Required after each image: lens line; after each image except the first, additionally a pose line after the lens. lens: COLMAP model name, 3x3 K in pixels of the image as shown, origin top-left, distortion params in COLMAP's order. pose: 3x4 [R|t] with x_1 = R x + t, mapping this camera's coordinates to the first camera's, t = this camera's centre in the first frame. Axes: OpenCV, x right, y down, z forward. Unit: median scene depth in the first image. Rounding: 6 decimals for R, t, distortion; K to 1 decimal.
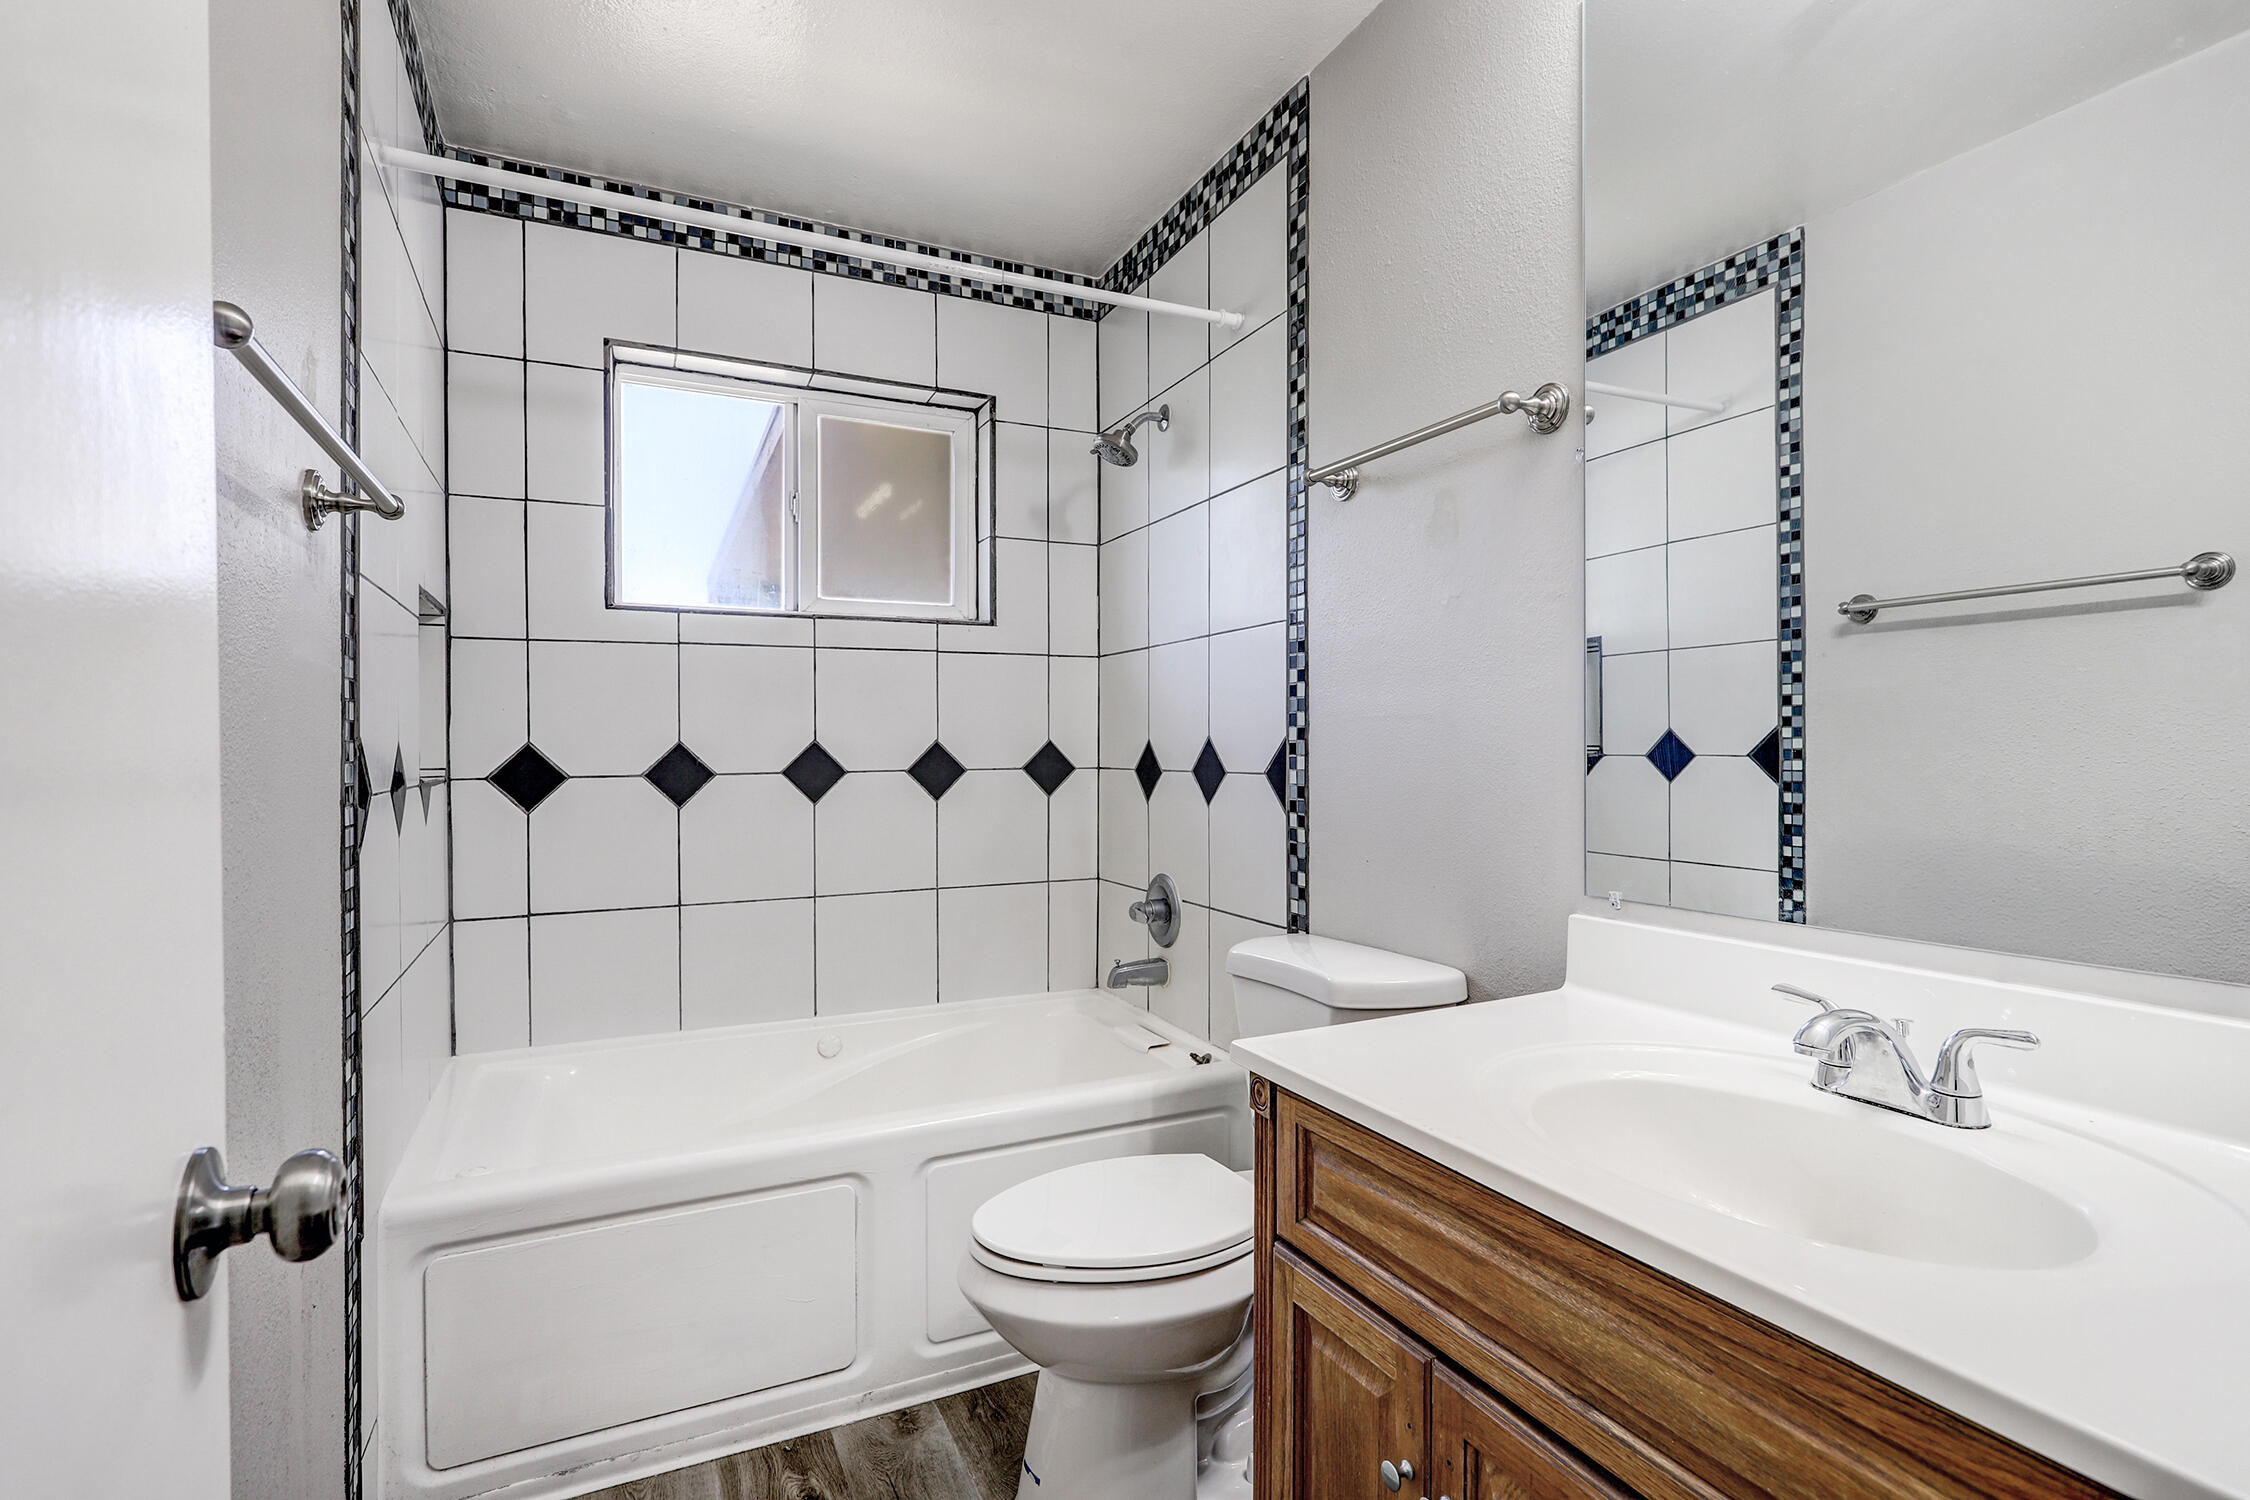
lens RADIAL K [[1070.0, 0, 1126.0], [0, 1070.0, 750.9], [0, 0, 1]] dist [0.001109, 0.000594]
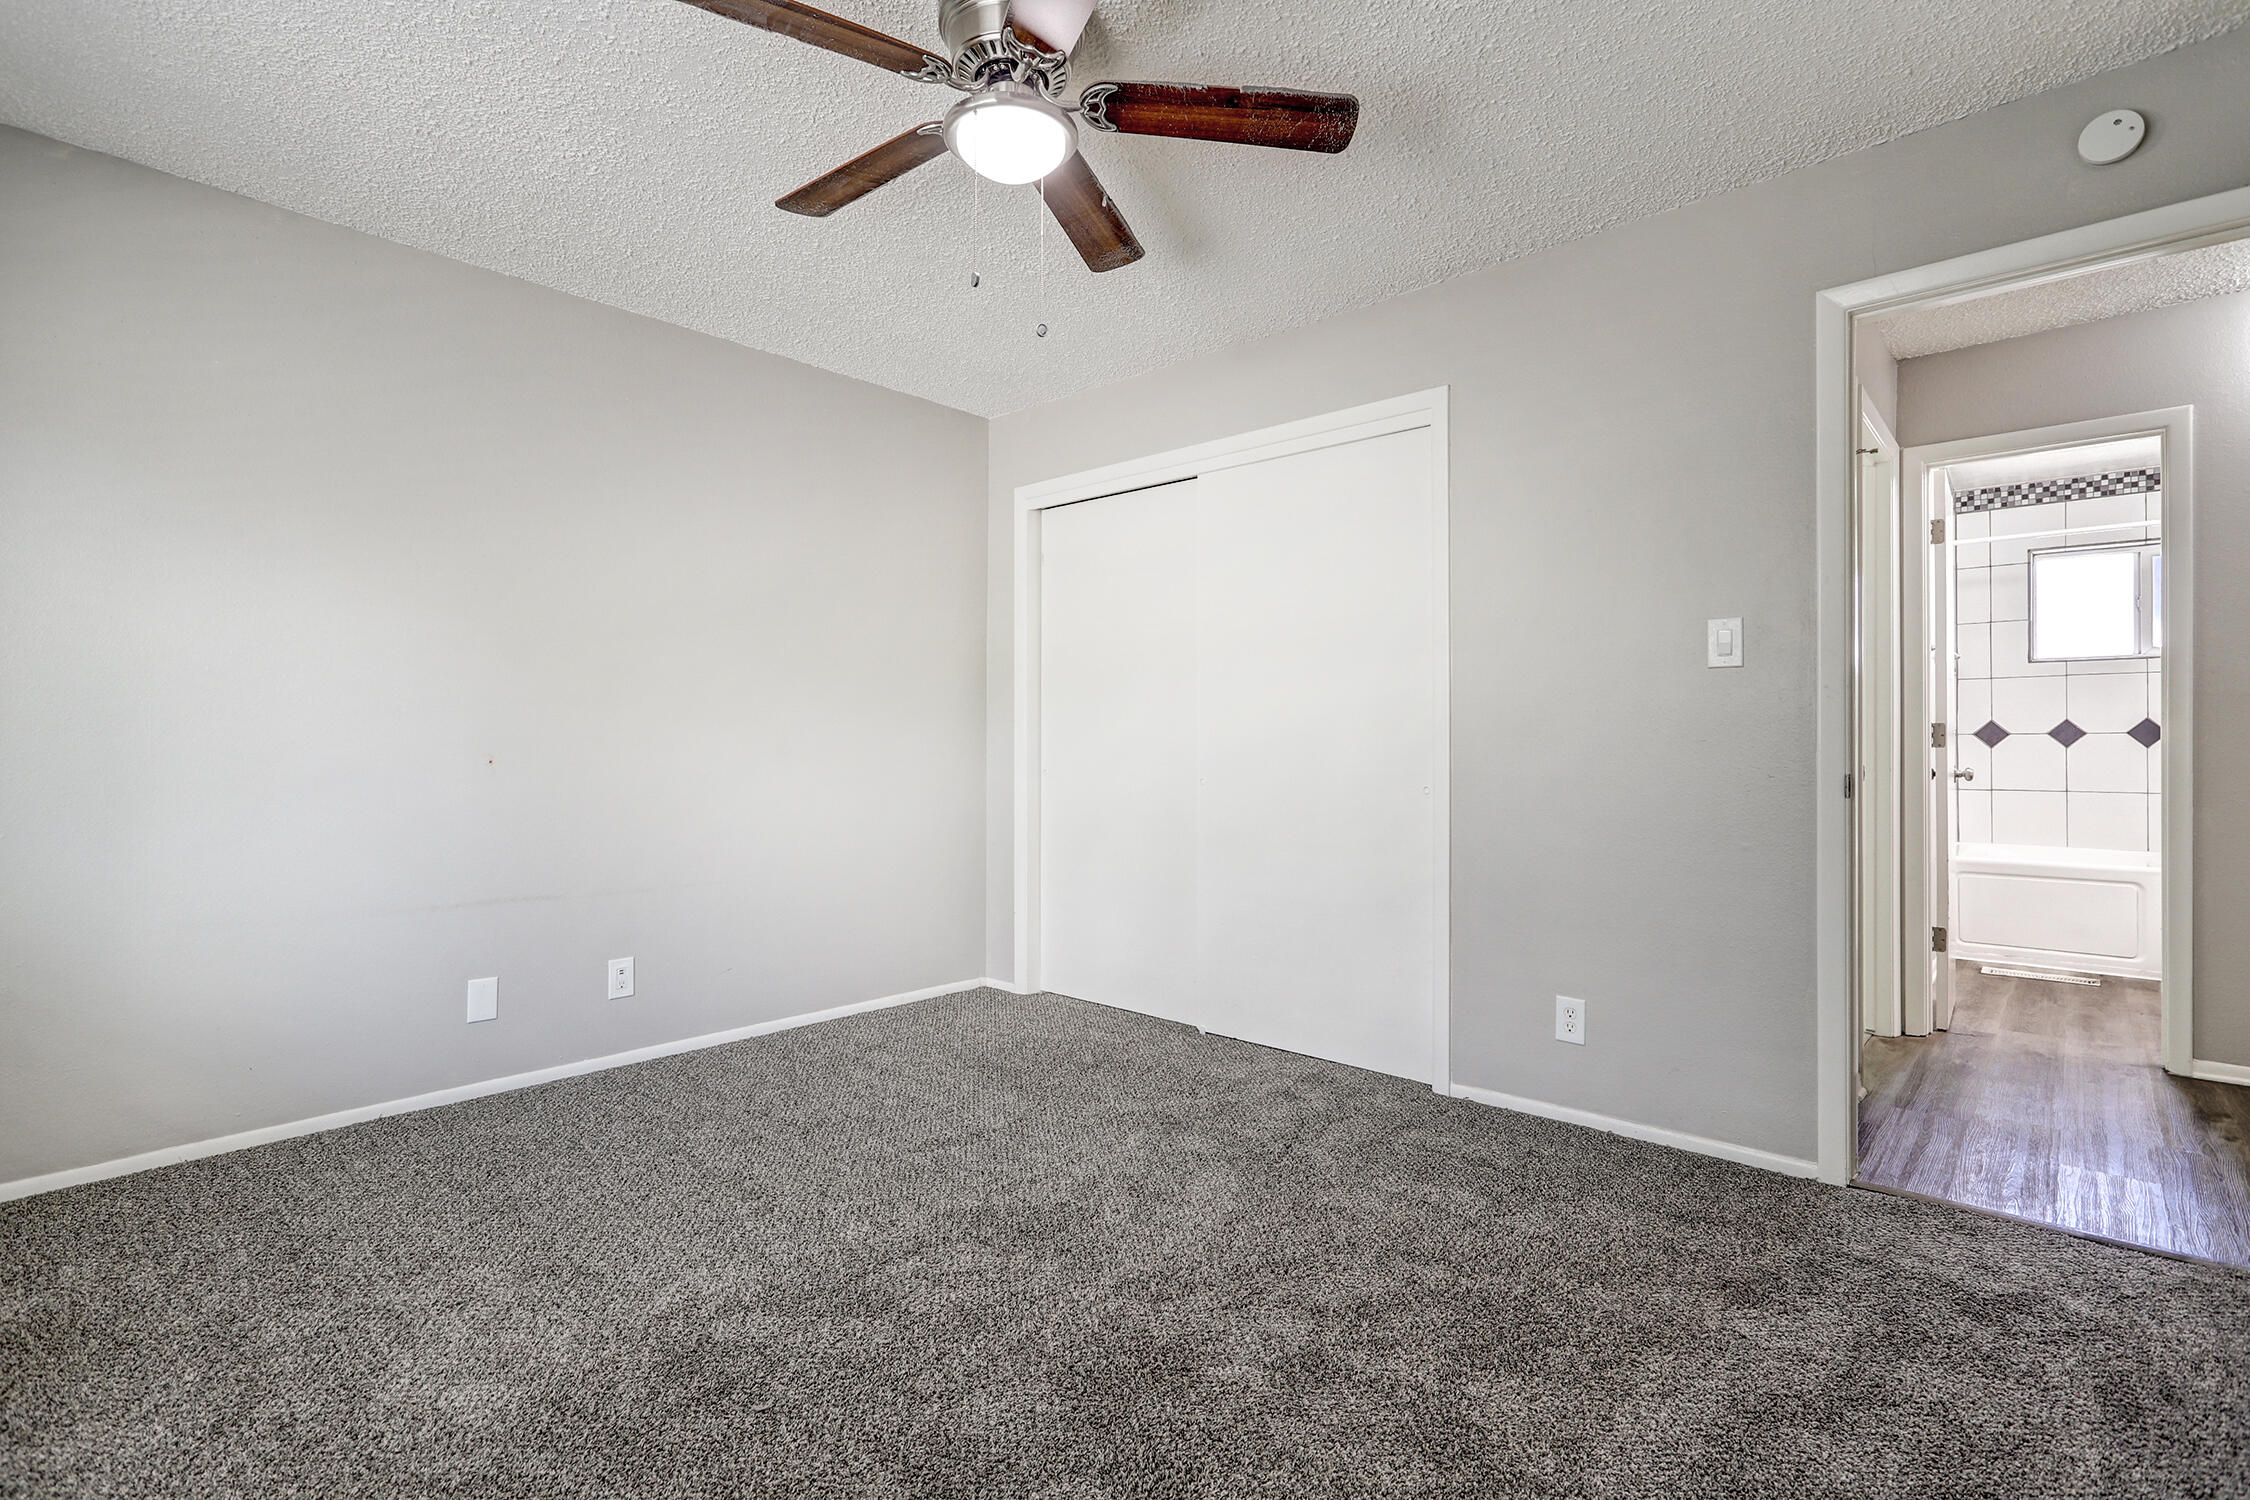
lens RADIAL K [[1070.0, 0, 1121.4], [0, 1070.0, 742.3], [0, 0, 1]] dist [0.001109, 0.000594]
pose [[0.385844, 0.001010, -0.922564, 0.909348], [-0.001789, 0.999998, 0.000346, 0.044194], [0.922562, 0.001517, 0.385845, -1.733357]]
